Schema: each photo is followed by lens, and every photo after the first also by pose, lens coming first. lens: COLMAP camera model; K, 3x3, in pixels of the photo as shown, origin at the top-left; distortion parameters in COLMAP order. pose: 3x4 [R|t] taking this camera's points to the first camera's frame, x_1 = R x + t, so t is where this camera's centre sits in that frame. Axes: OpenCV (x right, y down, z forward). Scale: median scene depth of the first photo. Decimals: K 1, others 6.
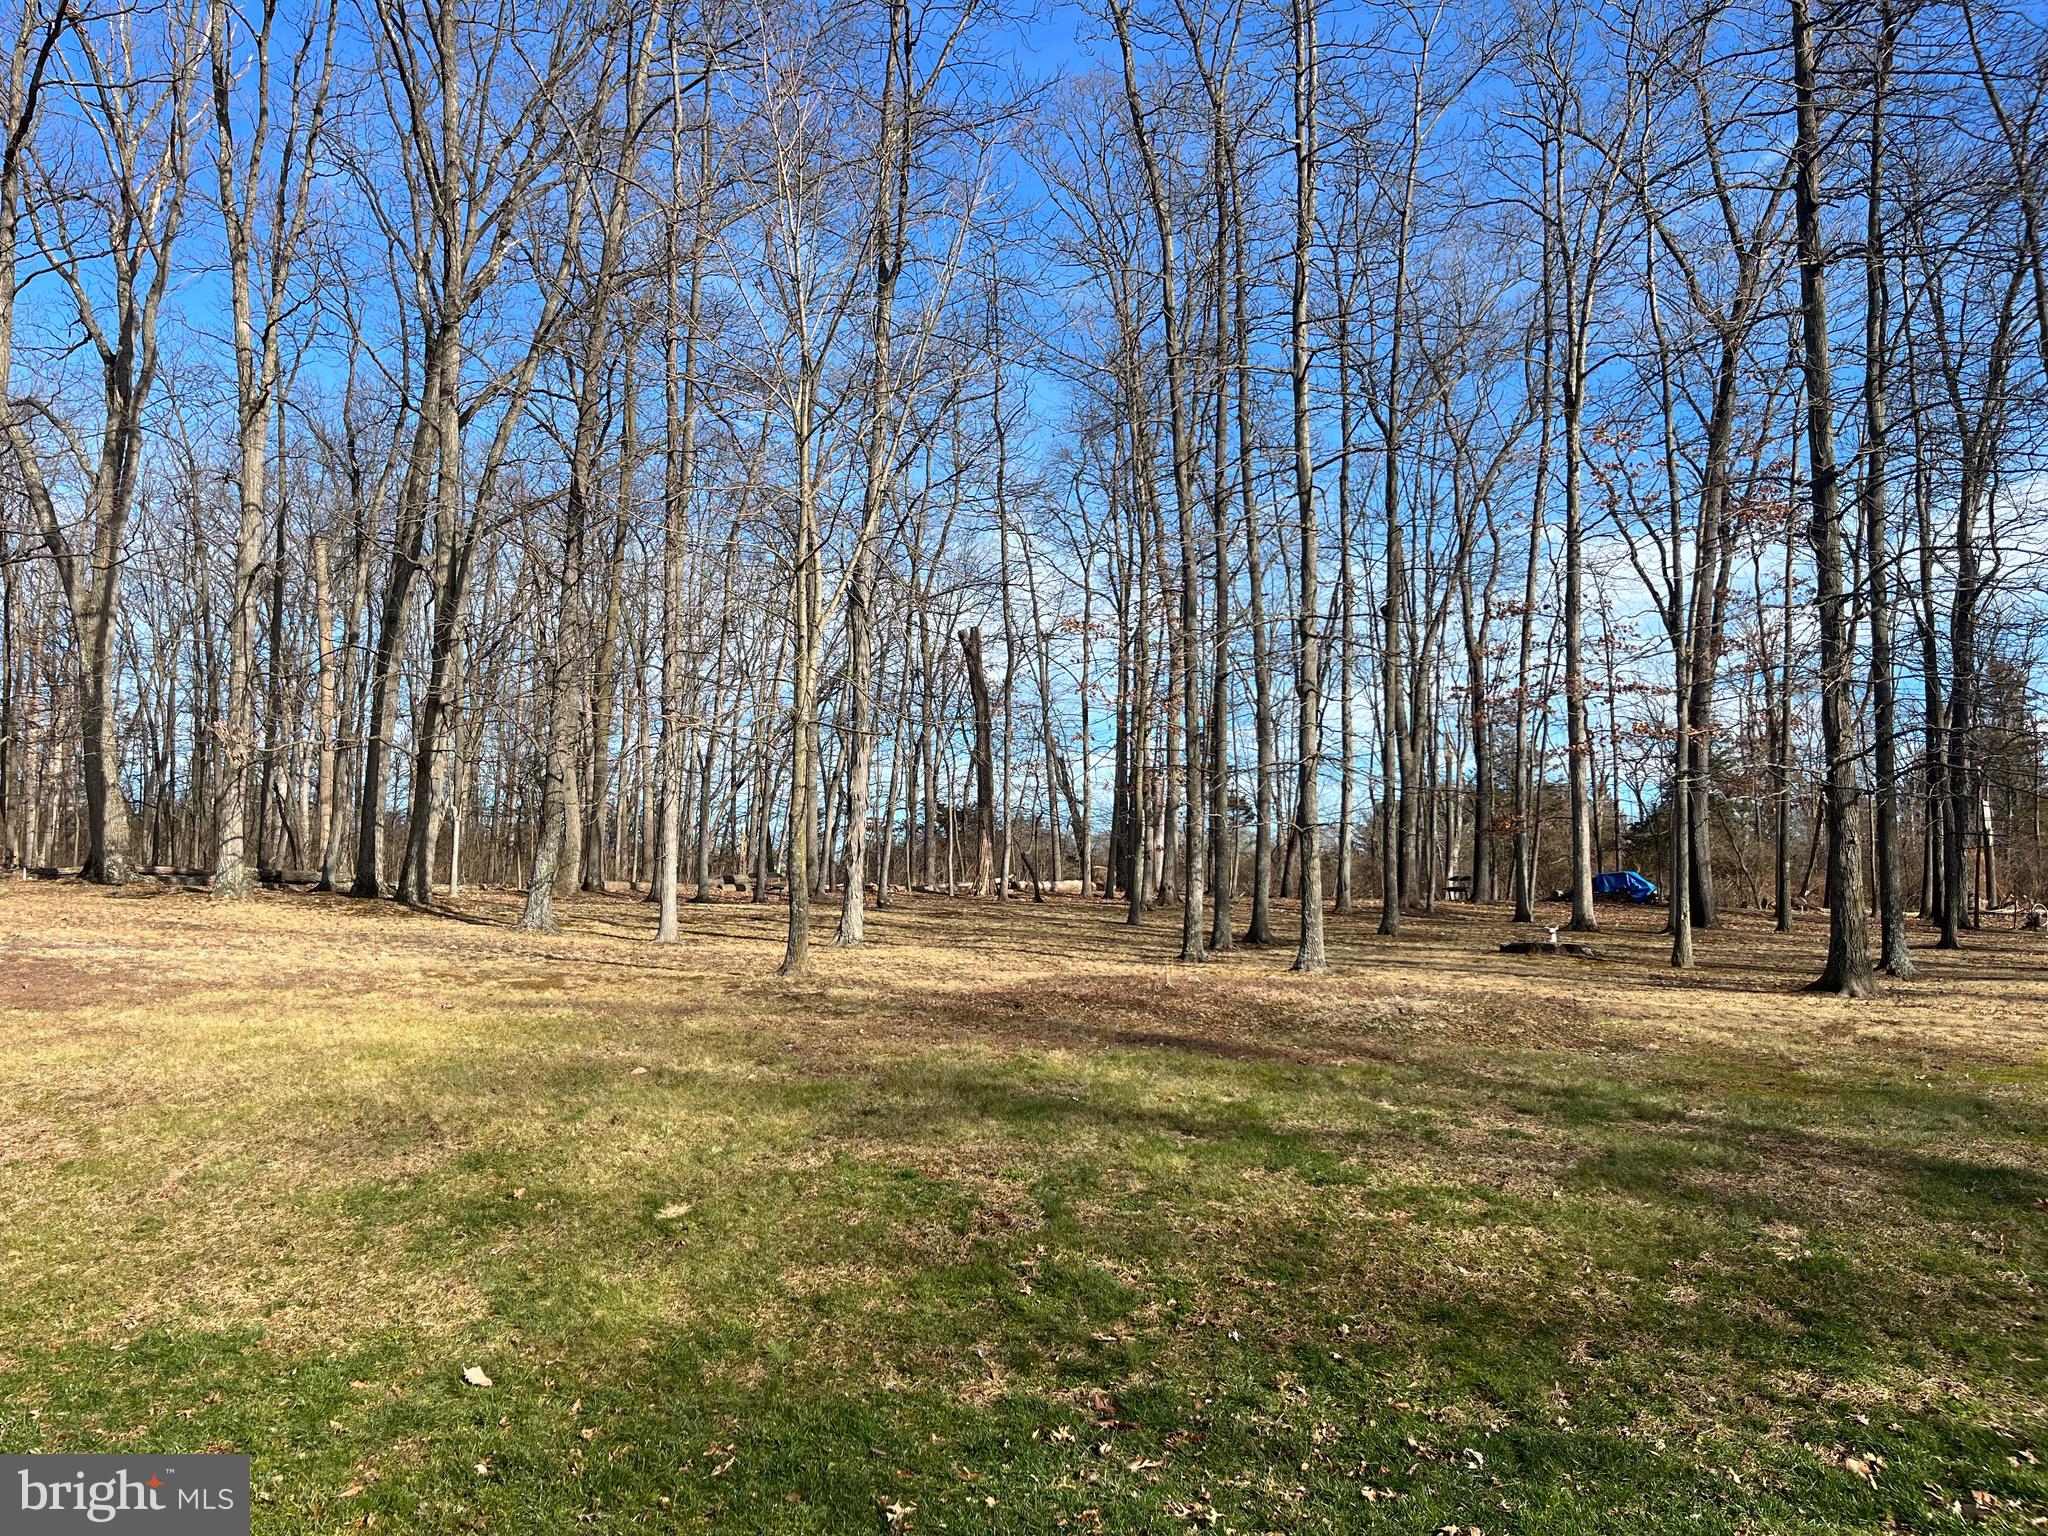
lens RADIAL K [[1549.9, 0, 1024.0], [0, 1549.9, 768.0], [0, 0, 1]] dist [0.078266, -0.107042]
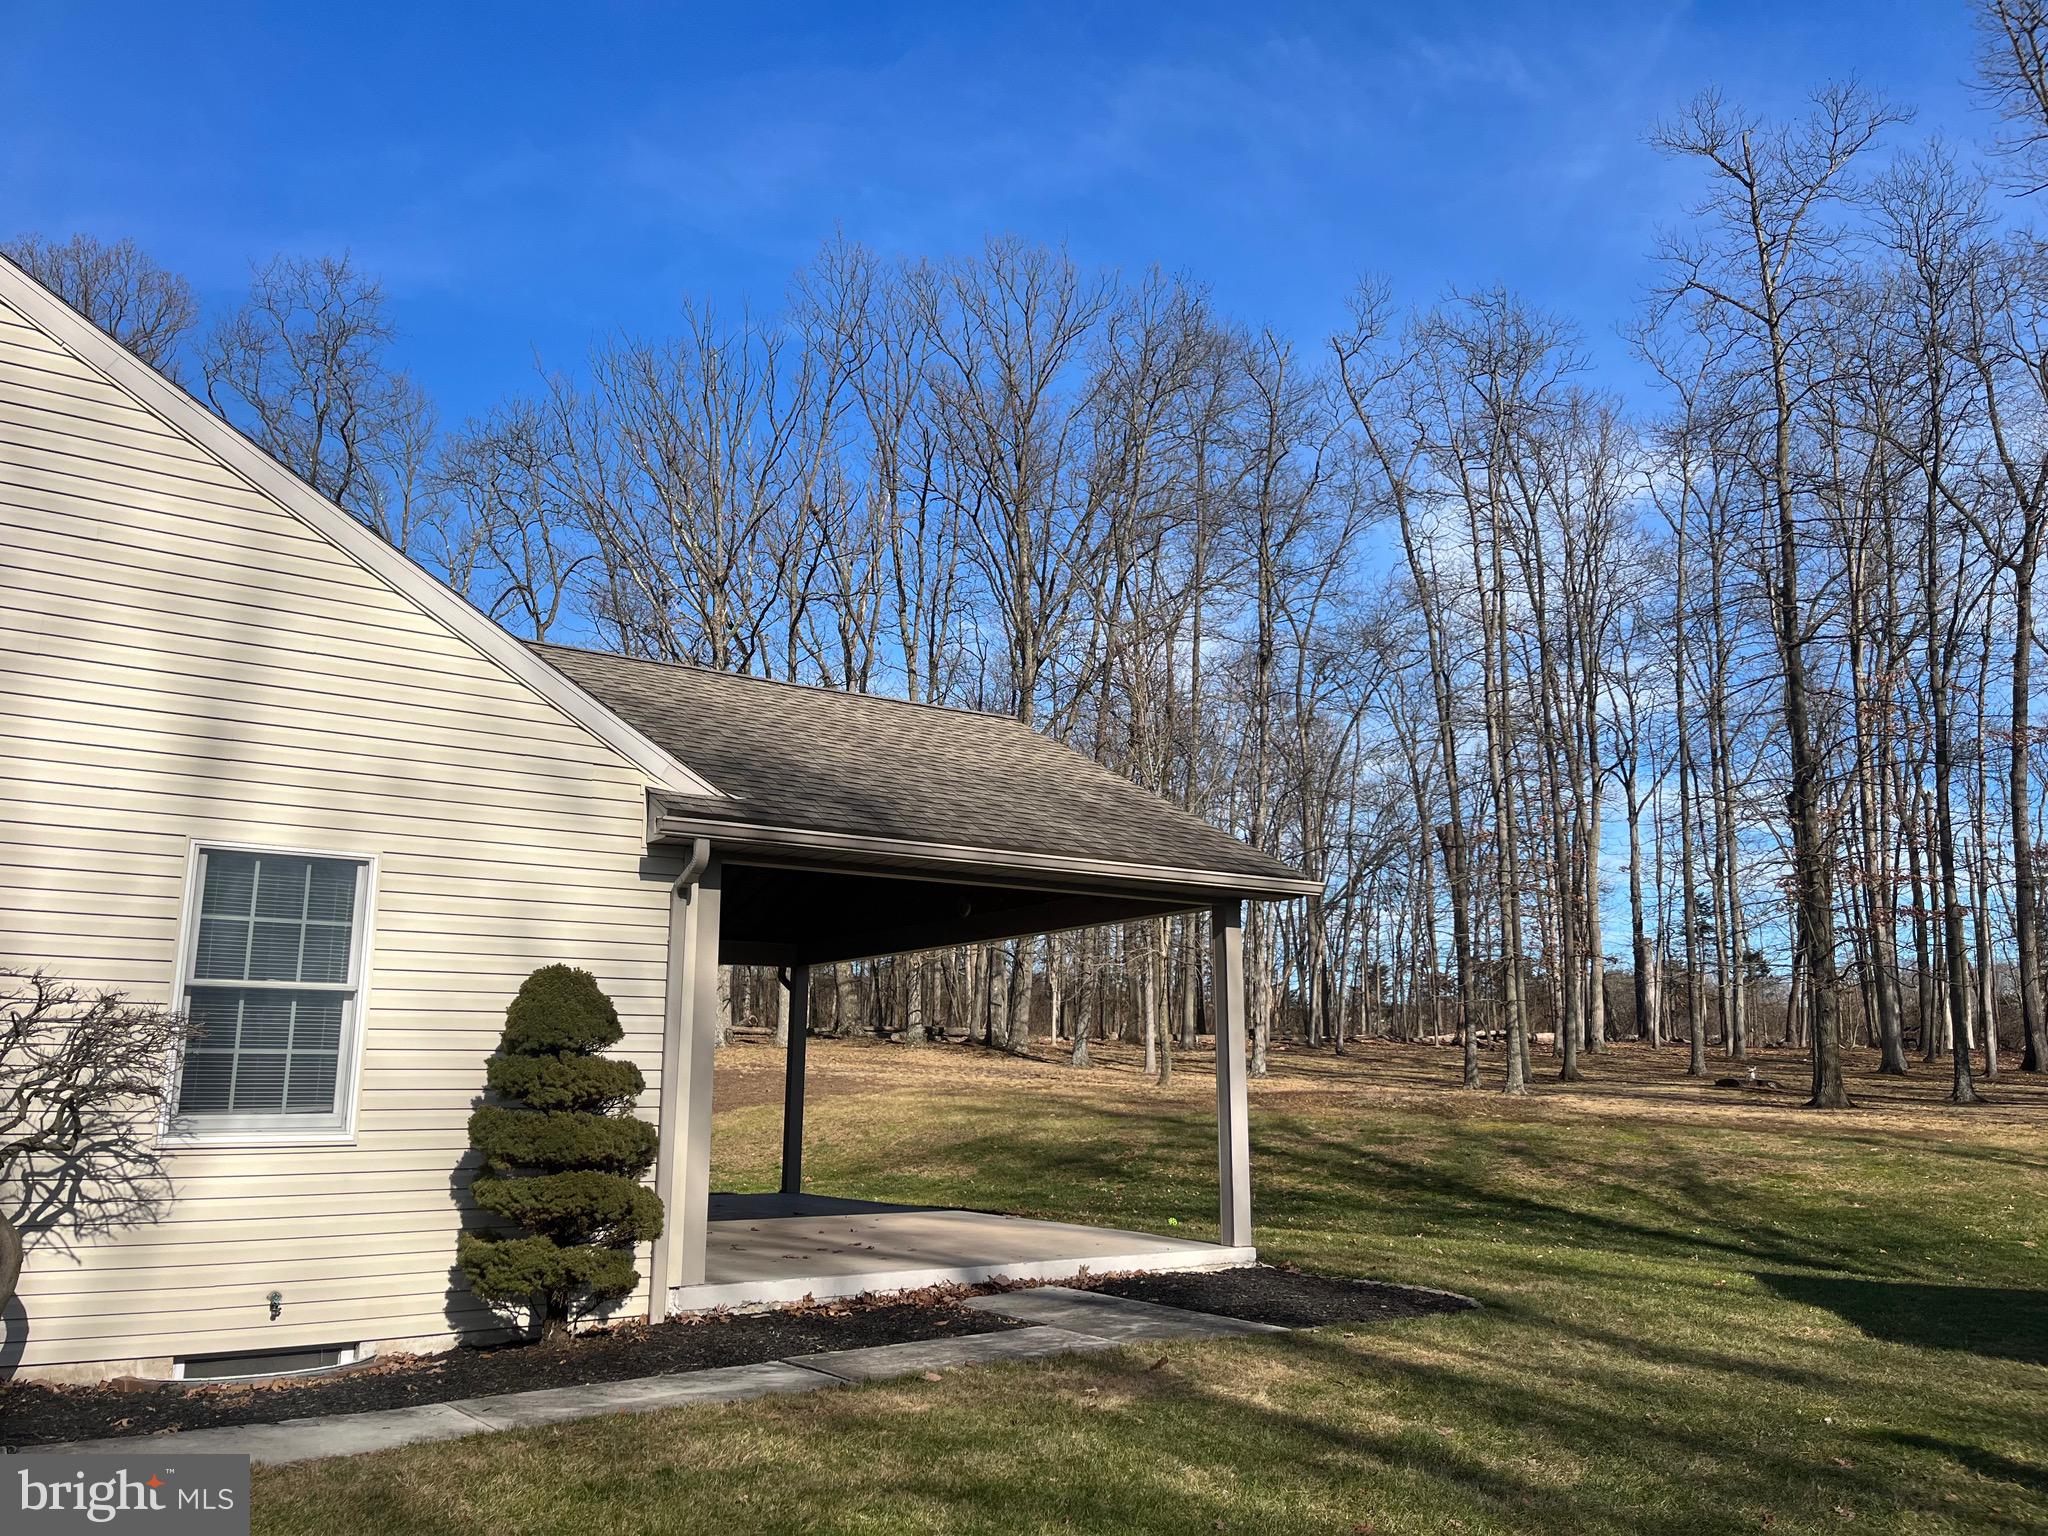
lens RADIAL K [[1549.9, 0, 1024.0], [0, 1549.9, 768.0], [0, 0, 1]] dist [0.078266, -0.107042]
pose [[0.919887, -0.069350, -0.386003, 0.389684], [0.033207, 0.994480, -0.099534, -0.063910], [0.390775, 0.078742, 0.917112, -0.741435]]
